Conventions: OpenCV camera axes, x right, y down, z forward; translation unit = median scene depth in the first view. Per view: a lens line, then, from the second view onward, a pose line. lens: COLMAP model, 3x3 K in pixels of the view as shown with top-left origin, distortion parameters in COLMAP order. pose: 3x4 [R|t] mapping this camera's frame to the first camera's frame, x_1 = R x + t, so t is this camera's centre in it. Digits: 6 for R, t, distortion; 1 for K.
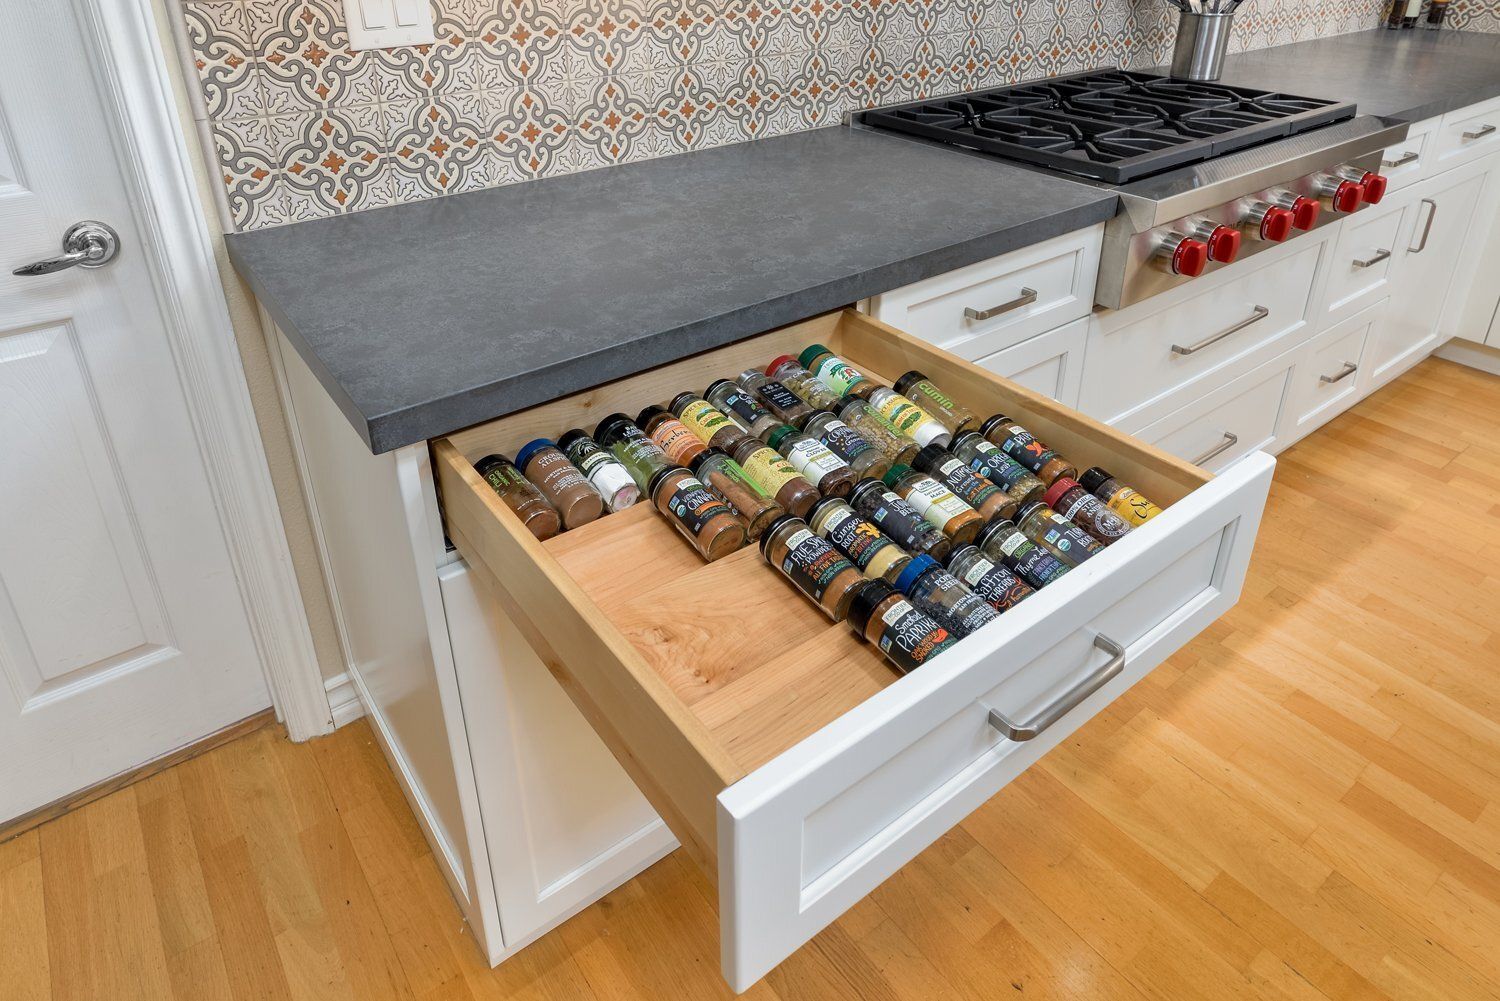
lens RADIAL K [[956.9, 0, 752.3], [0, 956.9, 351.8], [0, 0, 1]] dist [-0.003667, -0.000865]
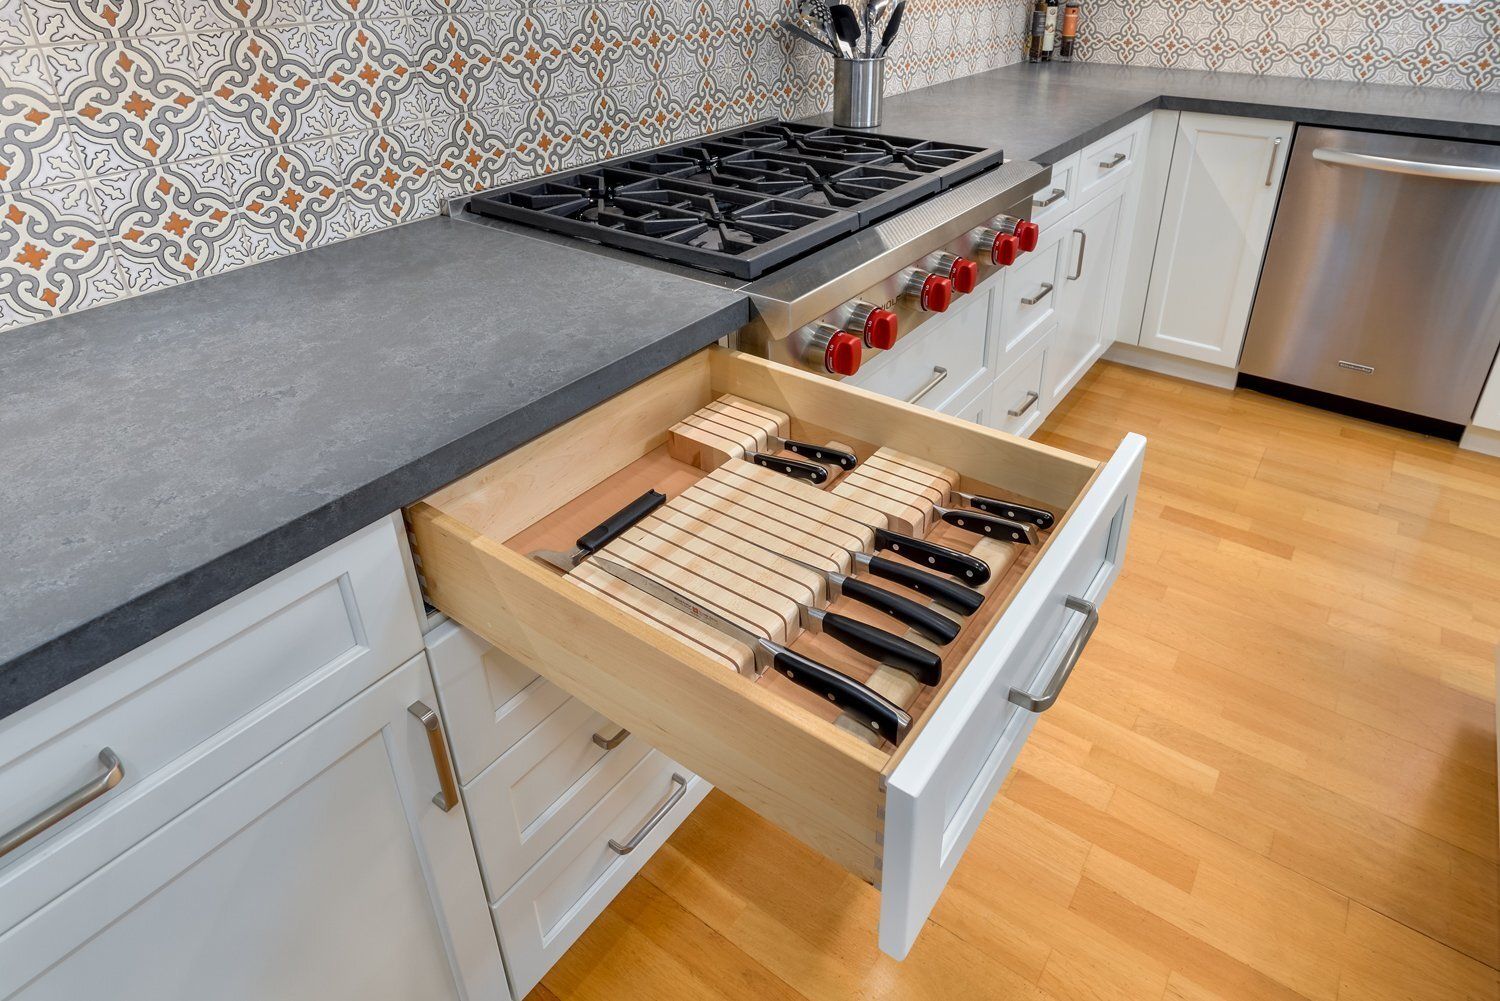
lens RADIAL K [[869.7, 0, 797.0], [0, 869.7, 382.8], [0, 0, 1]] dist [-0.001443, -0.001625]
pose [[0.952202, -0.134852, 0.274091, 0.153484], [0.128349, 0.990856, 0.041608, -0.085650], [-0.277195, -0.004440, 0.960803, 0.199957]]
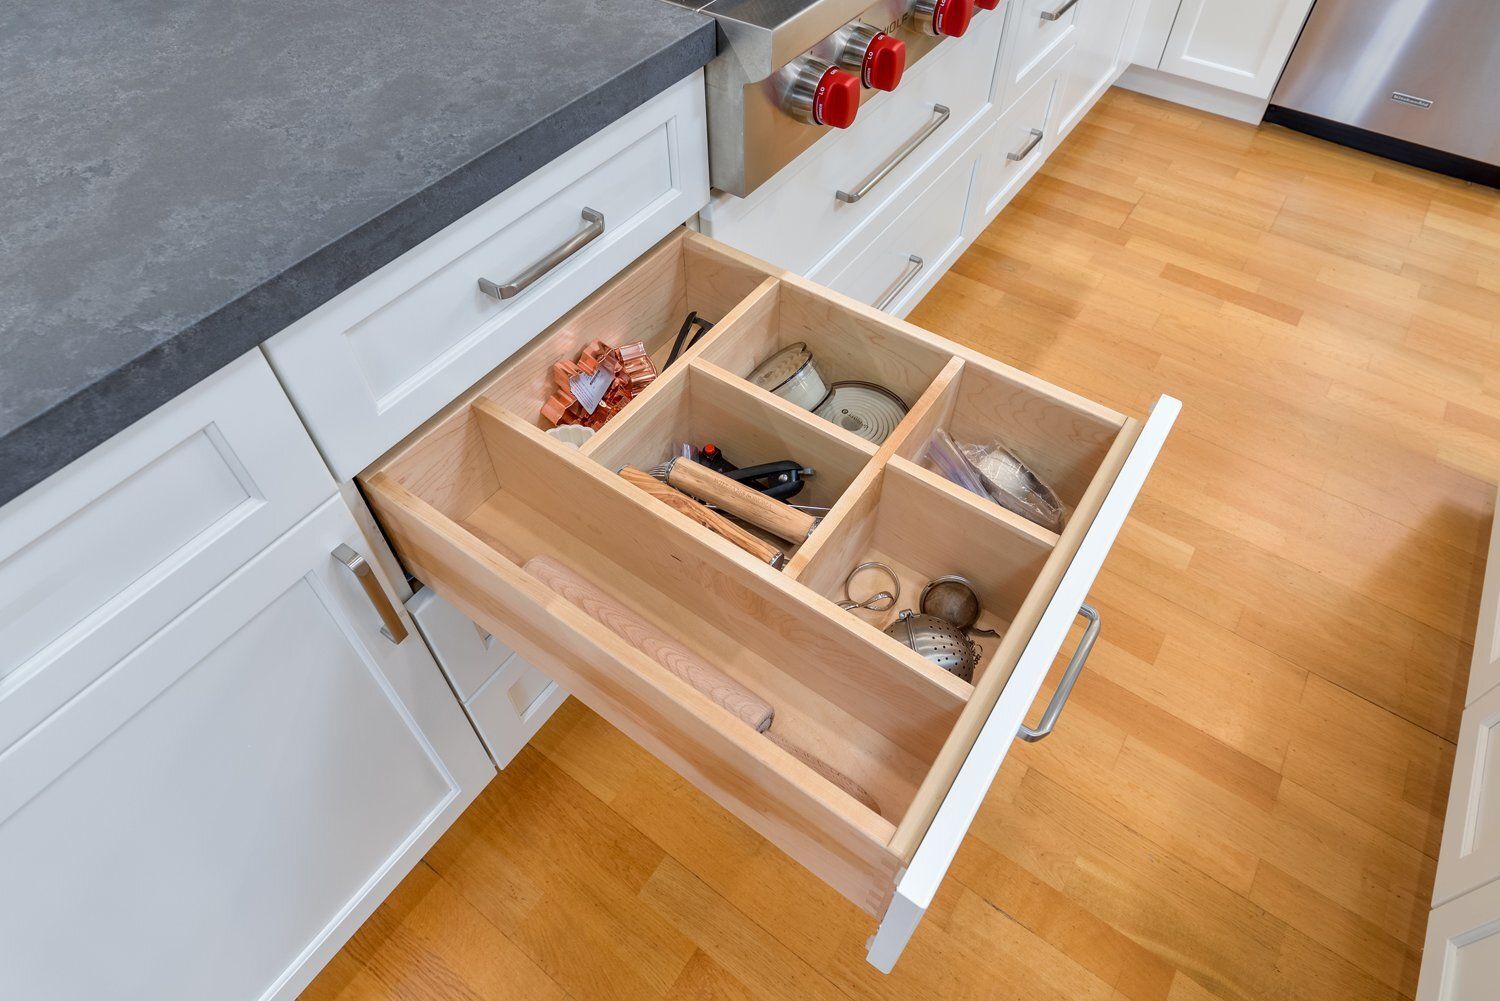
lens RADIAL K [[865.4, 0, 751.4], [0, 865.4, 435.9], [0, 0, 1]] dist [-0.004689, -0.000973]
pose [[0.953647, -0.220812, 0.204448, 0.172129], [0.125374, 0.909161, 0.397124, -0.101952], [-0.273565, -0.353084, 0.894703, 0.299456]]
